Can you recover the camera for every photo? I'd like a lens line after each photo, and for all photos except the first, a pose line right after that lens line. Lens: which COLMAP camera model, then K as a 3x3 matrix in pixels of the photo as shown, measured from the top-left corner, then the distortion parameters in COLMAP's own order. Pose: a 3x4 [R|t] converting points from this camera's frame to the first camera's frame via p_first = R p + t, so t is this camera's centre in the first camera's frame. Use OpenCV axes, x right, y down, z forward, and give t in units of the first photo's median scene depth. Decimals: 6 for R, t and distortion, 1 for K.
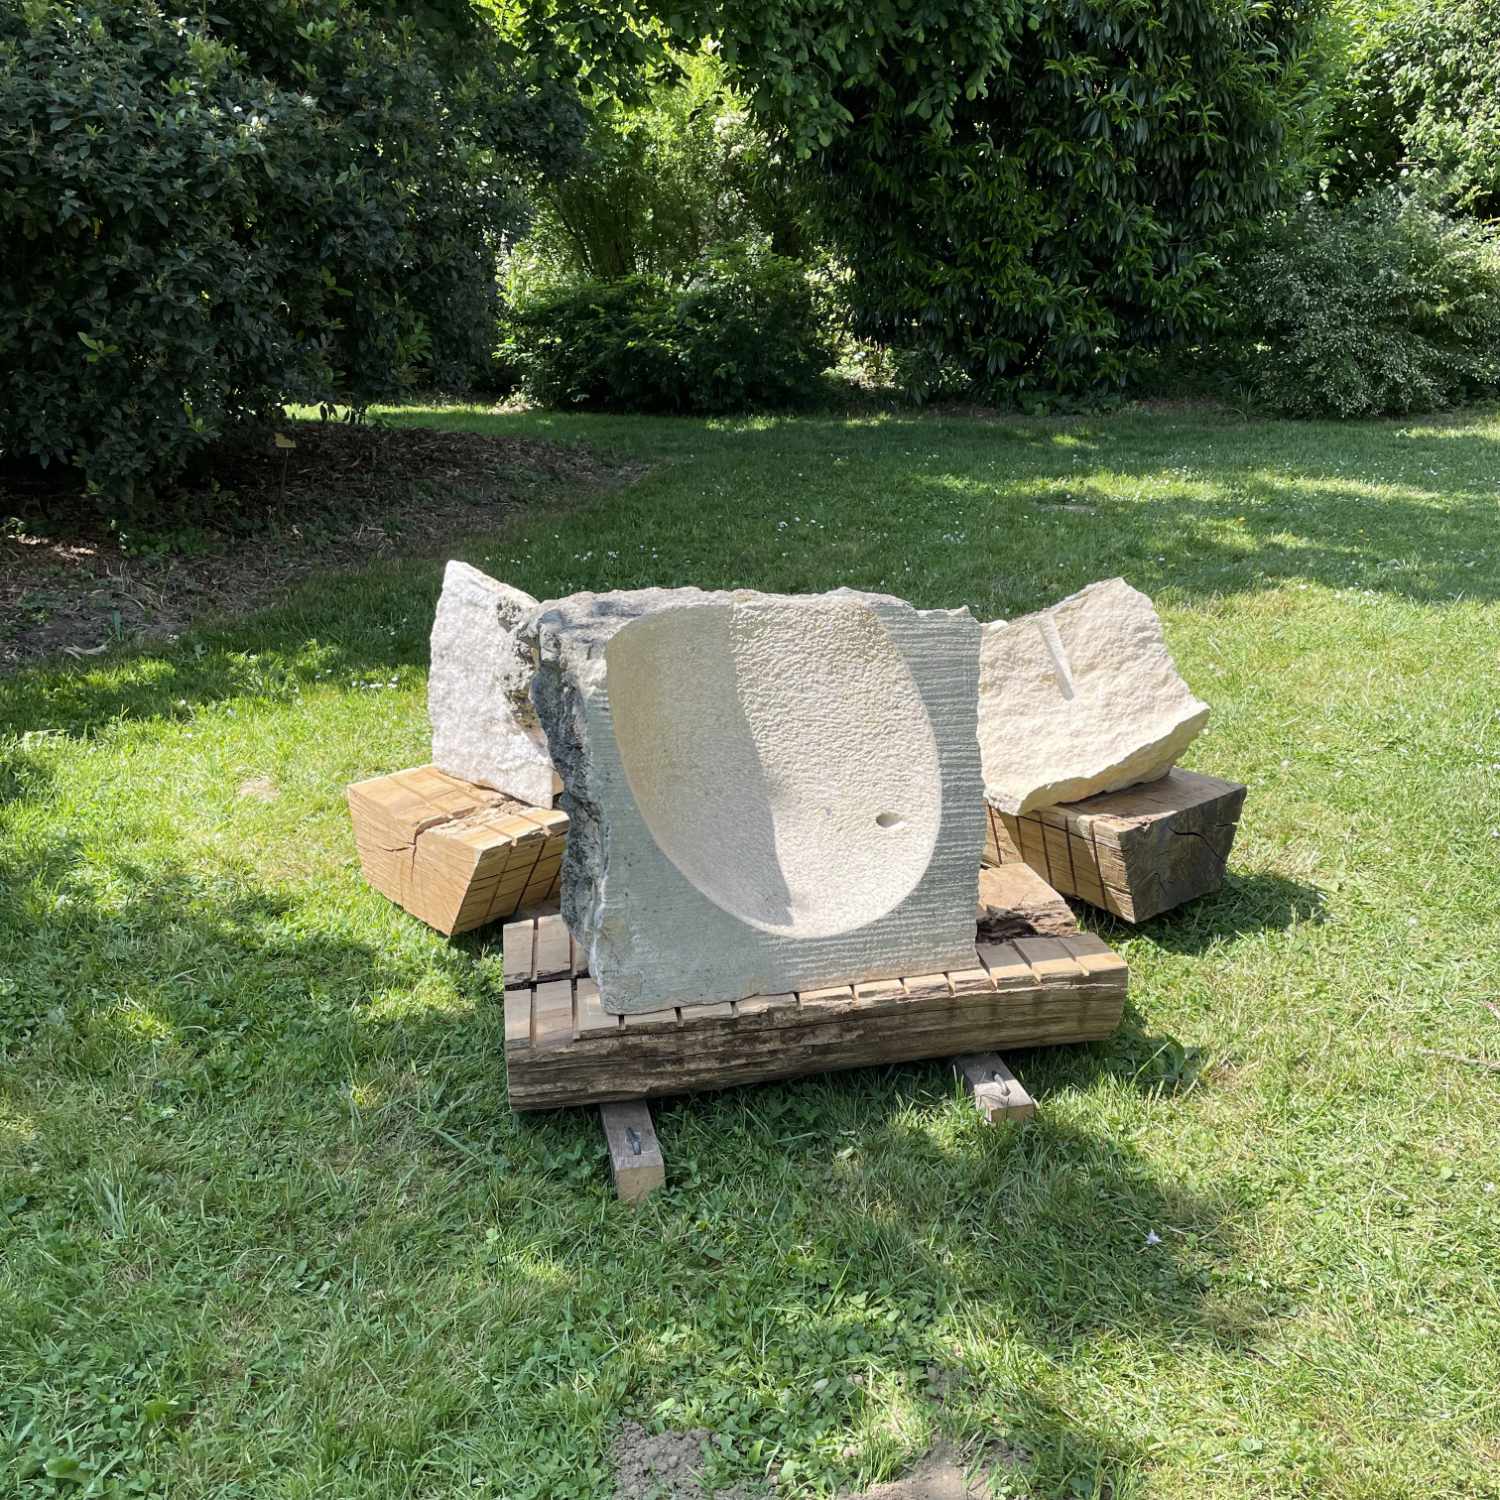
lens RADIAL K [[1544.1, 0, 781.9], [0, 1544.1, 774.6], [0, 0, 1]] dist [0.105331, -0.122830]
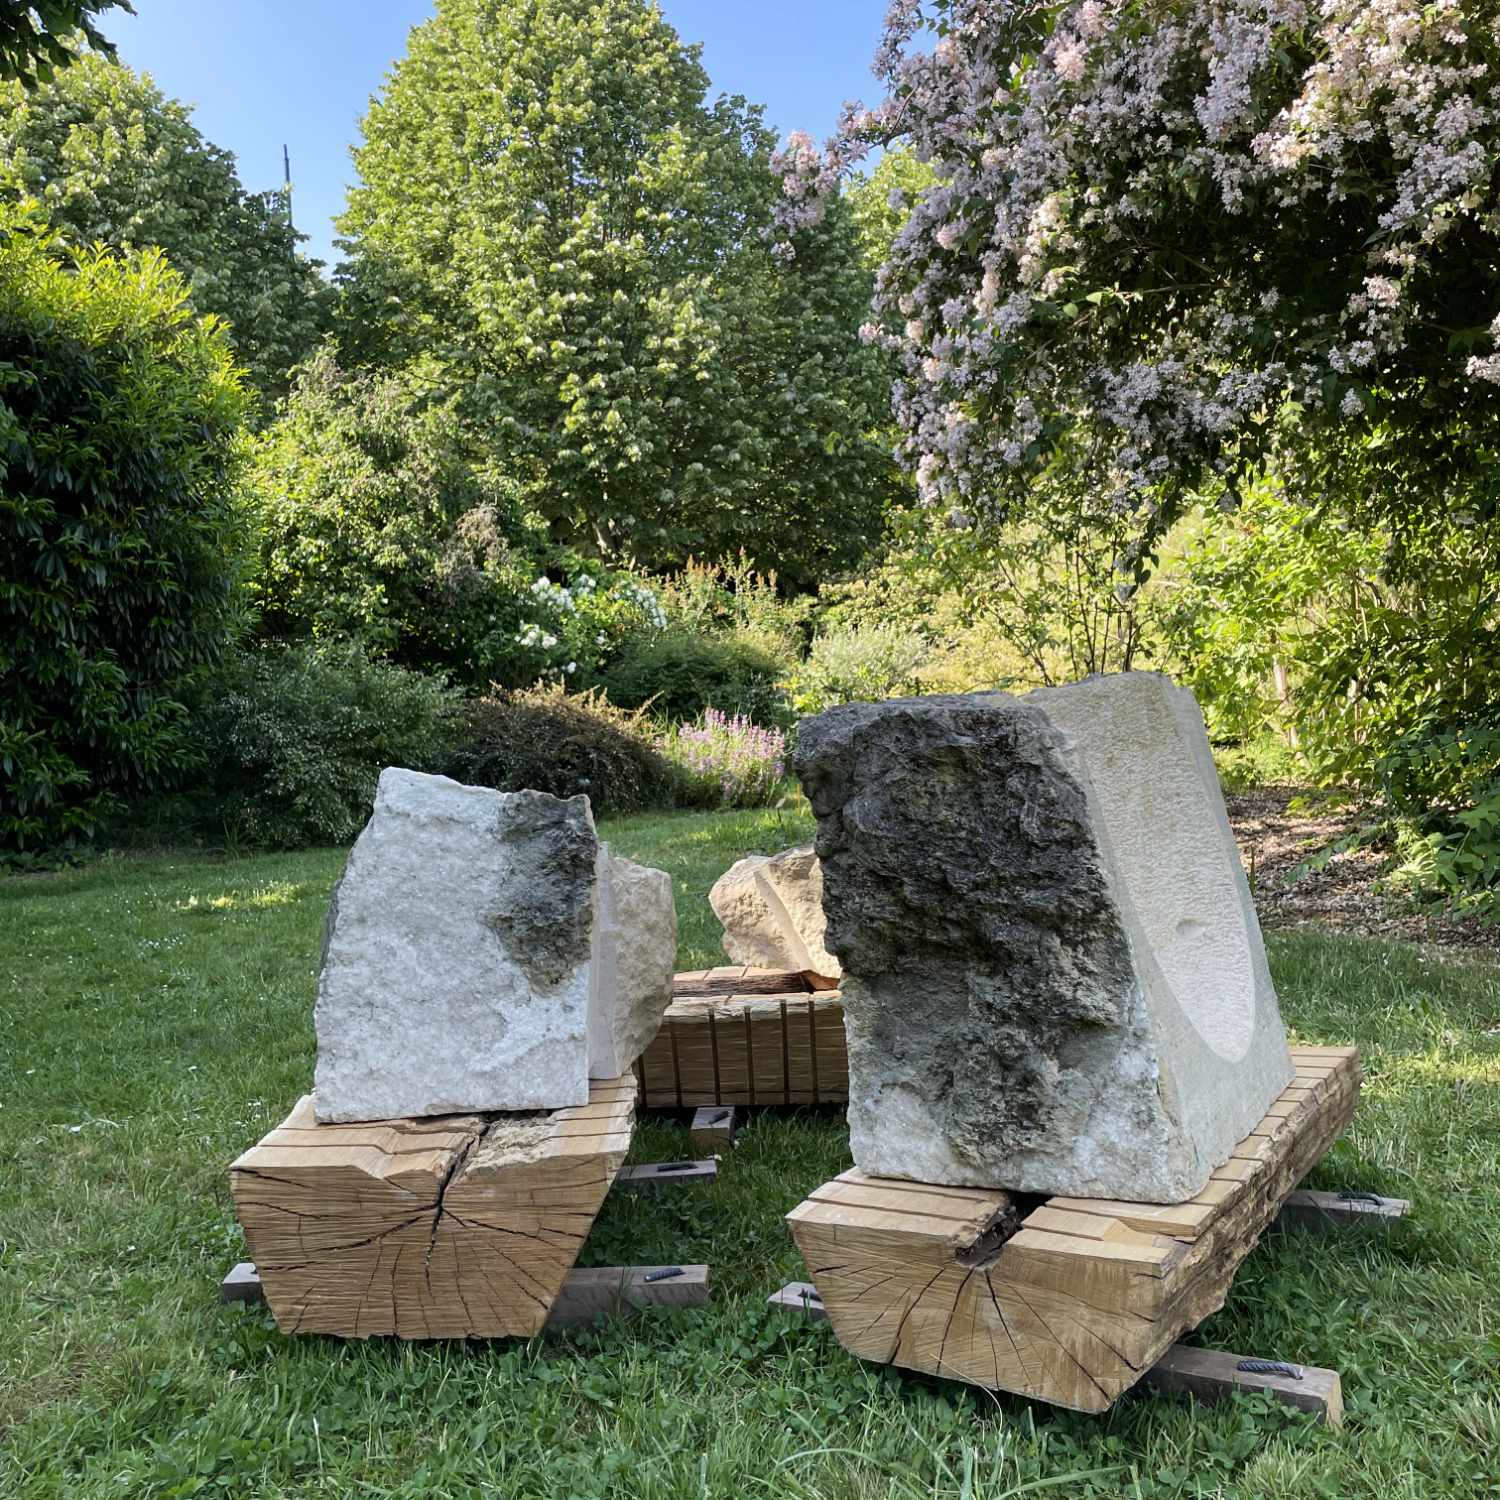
lens RADIAL K [[1547.6, 0, 750.0], [0, 1547.6, 750.0], [0, 0, 1]] dist [0.052139, -0.047191]
pose [[0.706217, -0.039284, 0.706905, -0.557642], [0.274533, 0.935534, -0.222276, 0.046301], [-0.652602, 0.351044, 0.671475, 0.428498]]
